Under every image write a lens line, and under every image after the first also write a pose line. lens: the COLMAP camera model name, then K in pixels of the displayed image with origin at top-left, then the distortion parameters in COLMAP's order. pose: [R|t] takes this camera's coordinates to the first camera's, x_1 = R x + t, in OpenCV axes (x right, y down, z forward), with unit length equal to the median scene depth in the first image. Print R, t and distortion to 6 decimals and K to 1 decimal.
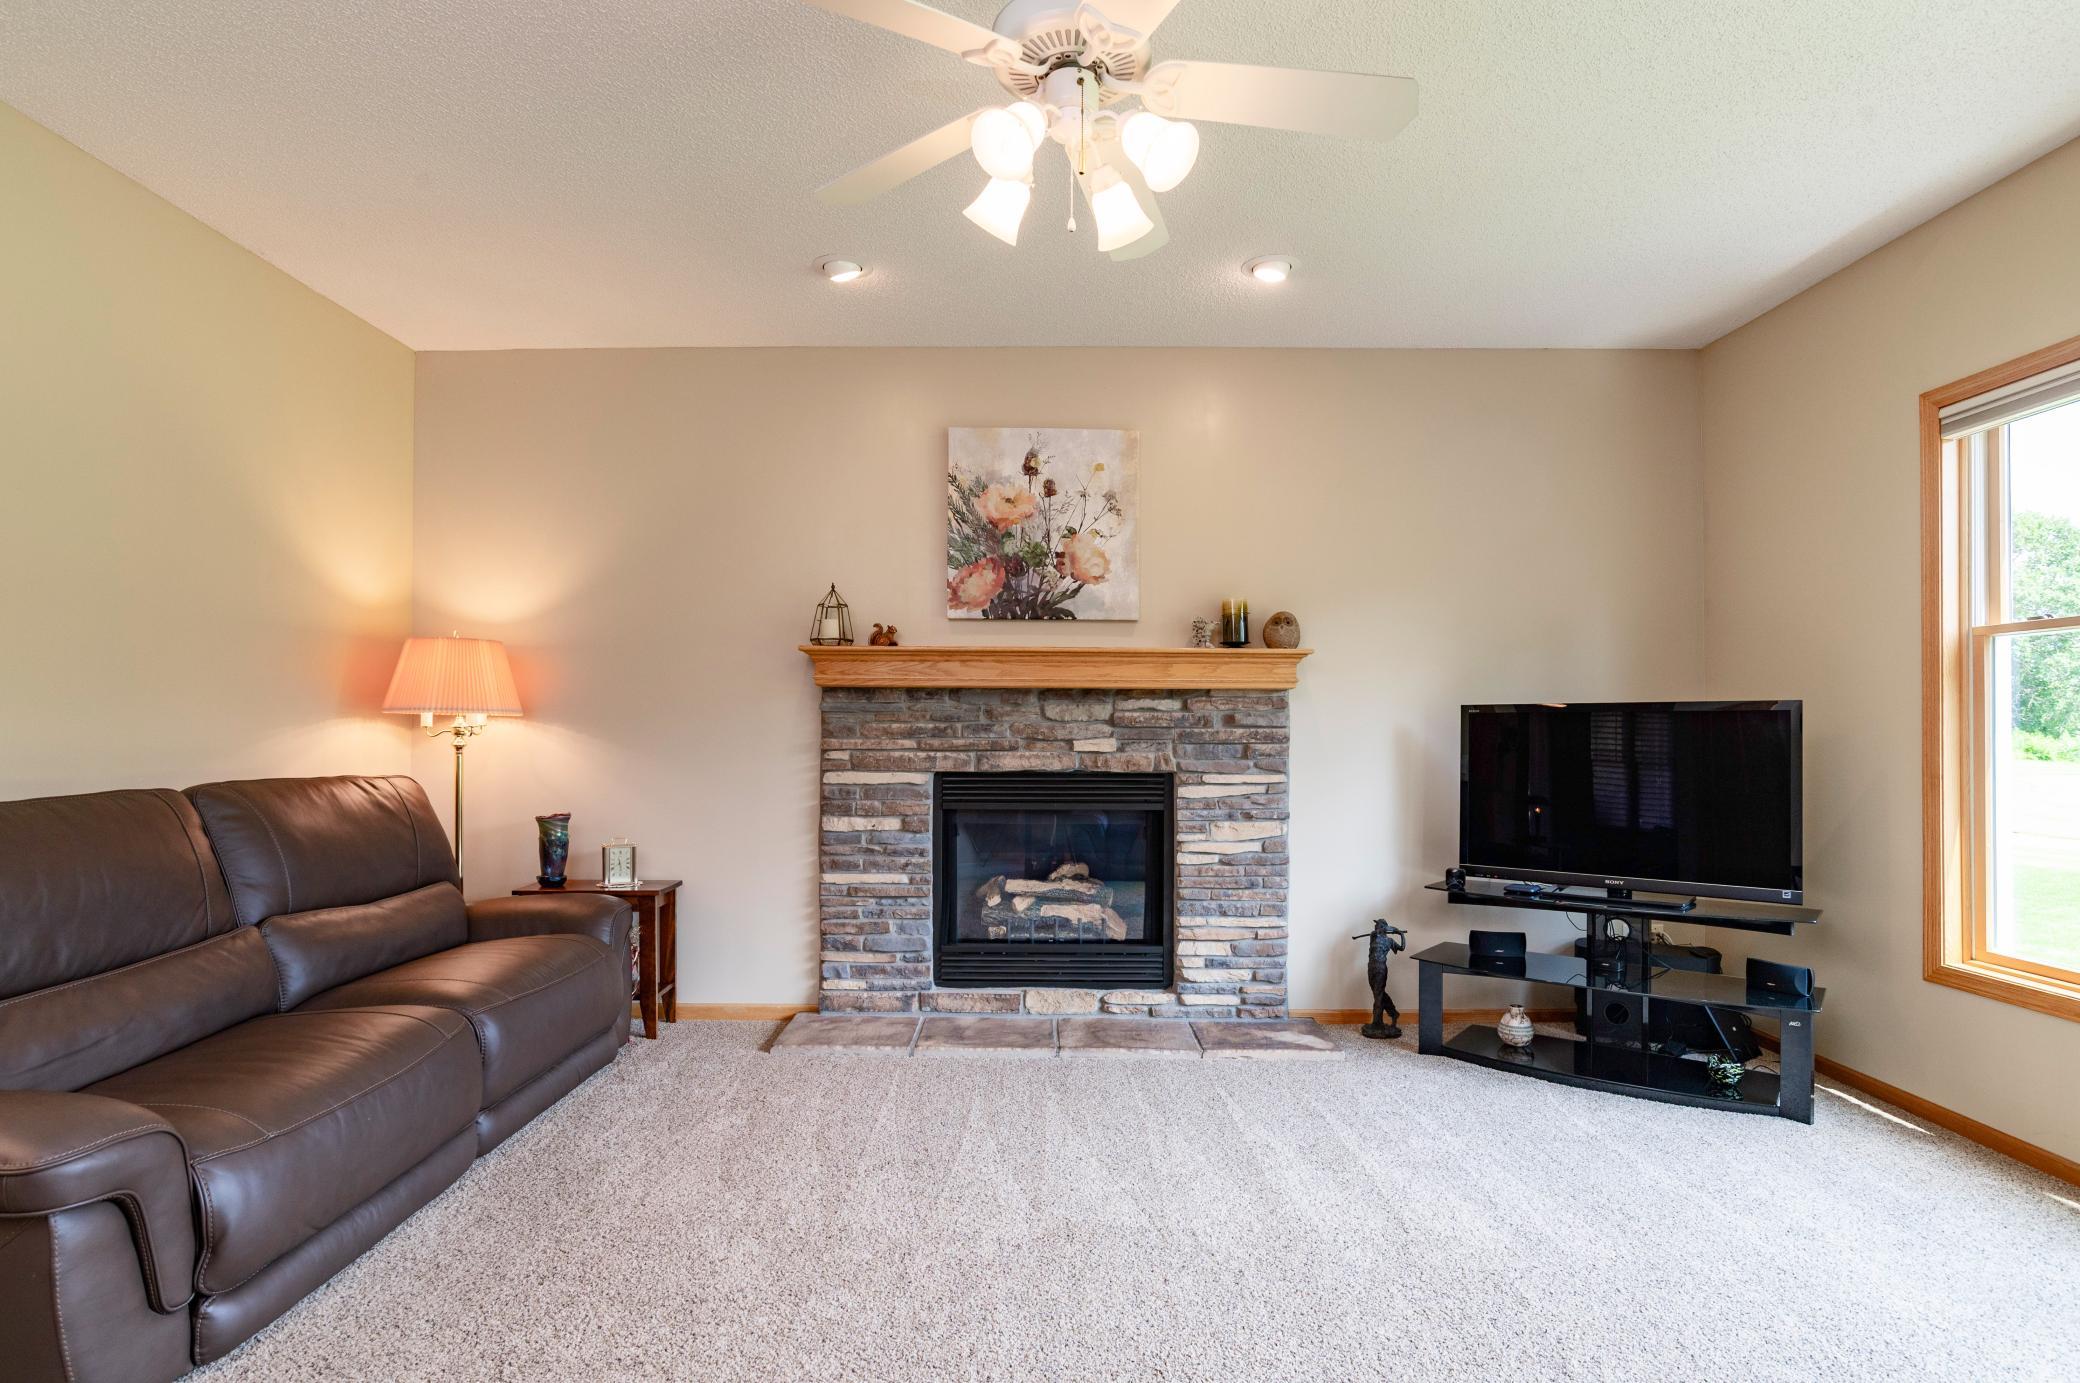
lens RADIAL K [[1064.9, 0, 1043.8], [0, 1064.9, 723.1], [0, 0, 1]] dist [-0.045059, 0.024565]
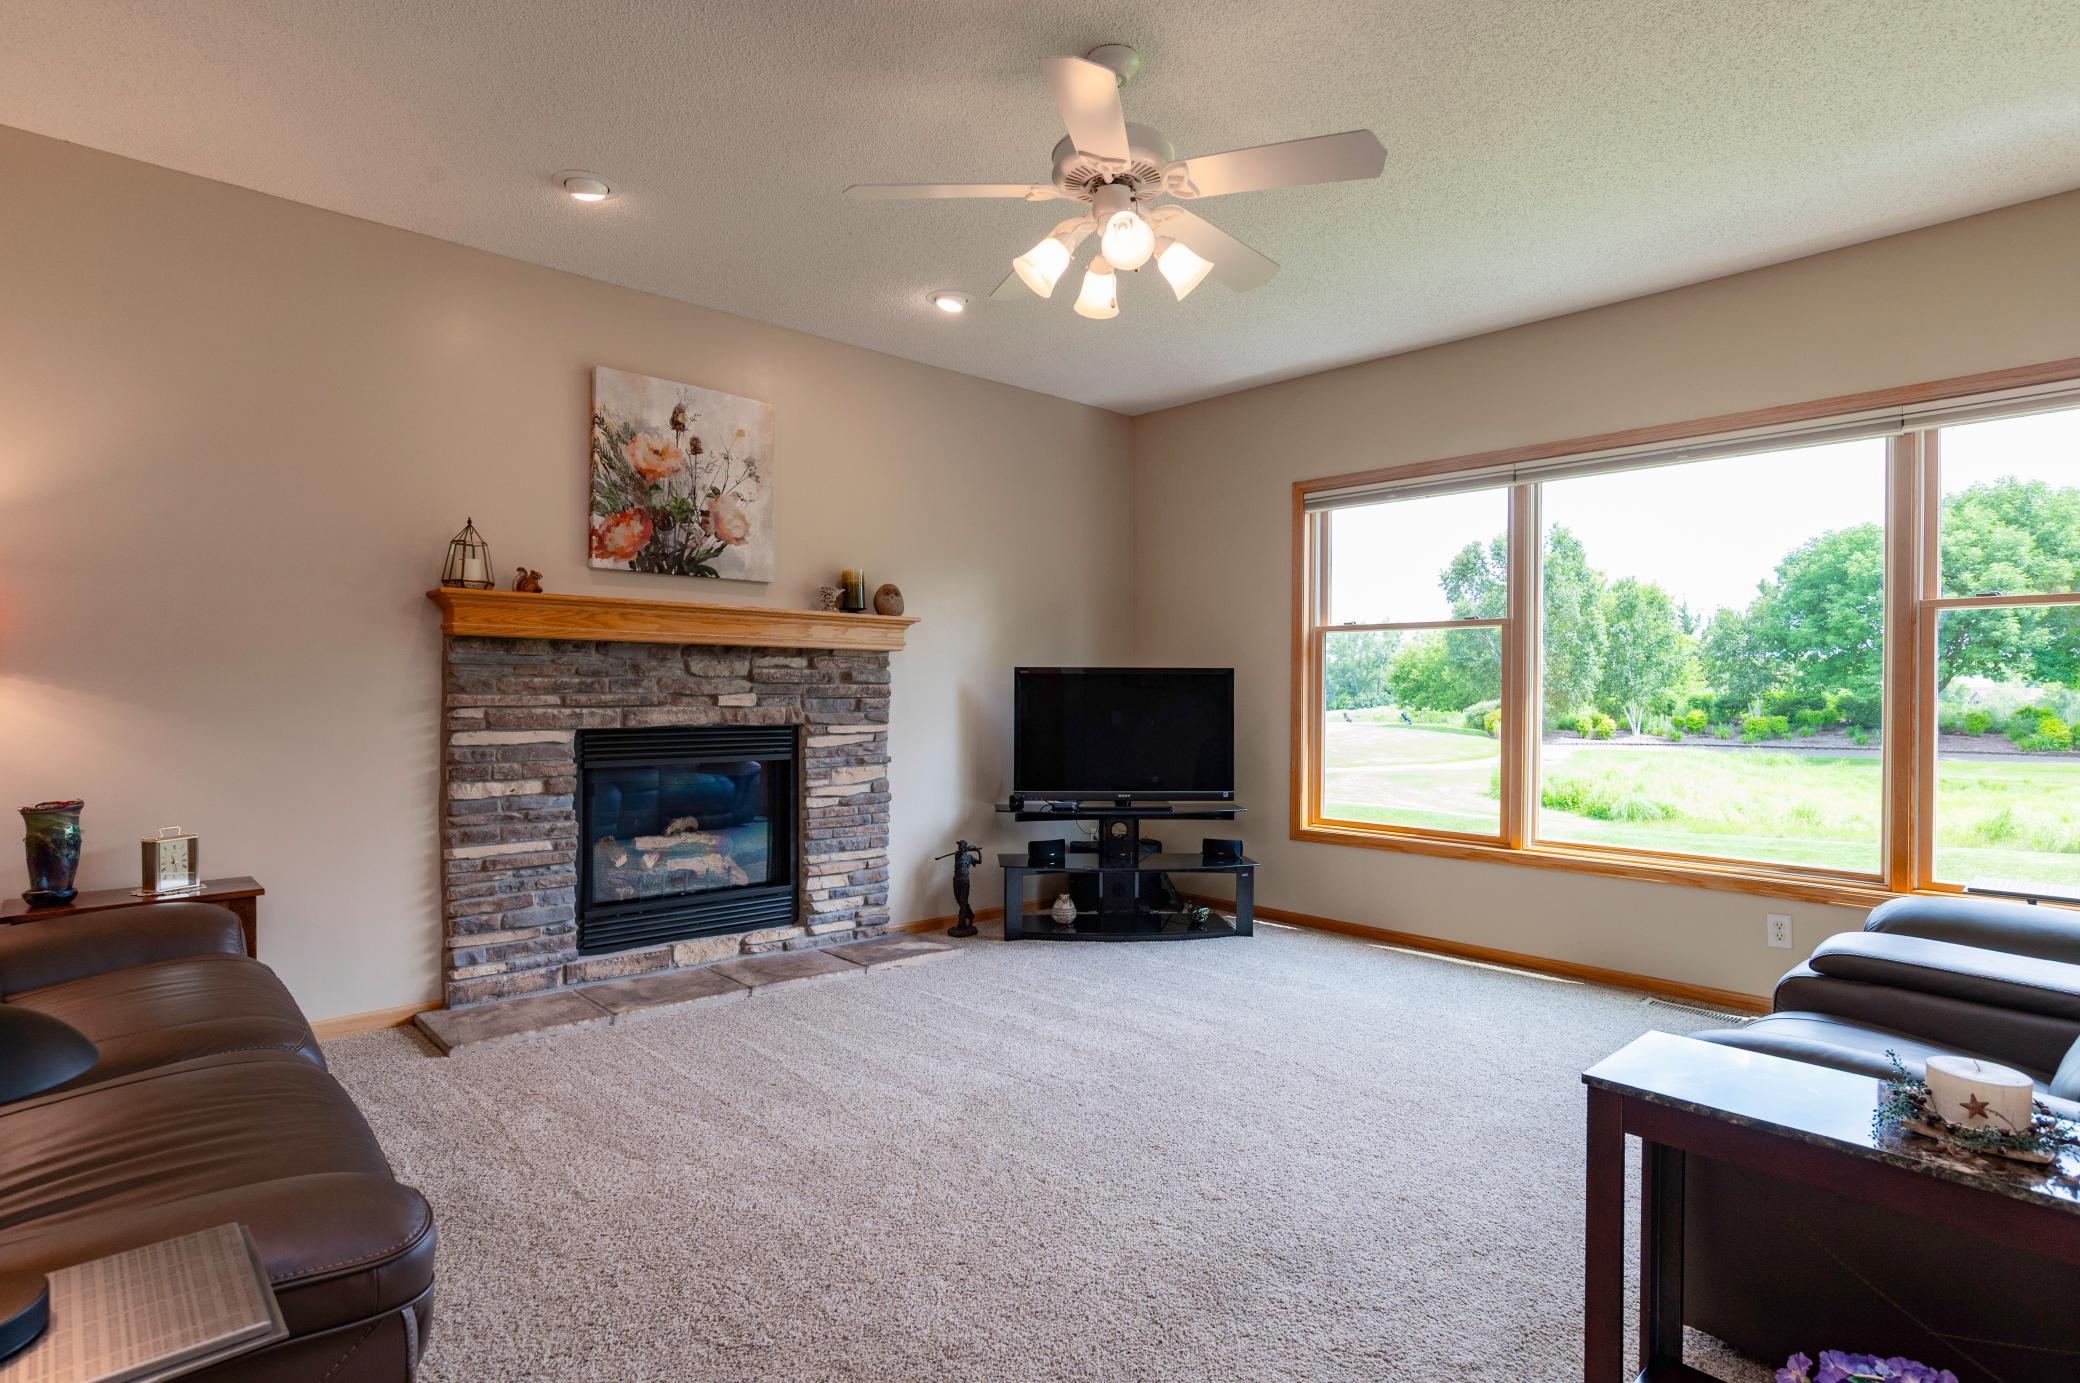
lens RADIAL K [[1064.9, 0, 1037.6], [0, 1064.9, 693.2], [0, 0, 1]] dist [-0.045059, 0.024565]
pose [[0.729698, -0.001840, 0.683767, -0.448685], [-0.010045, 0.999860, 0.013409, -0.002831], [-0.683696, -0.016653, 0.729577, 0.040434]]
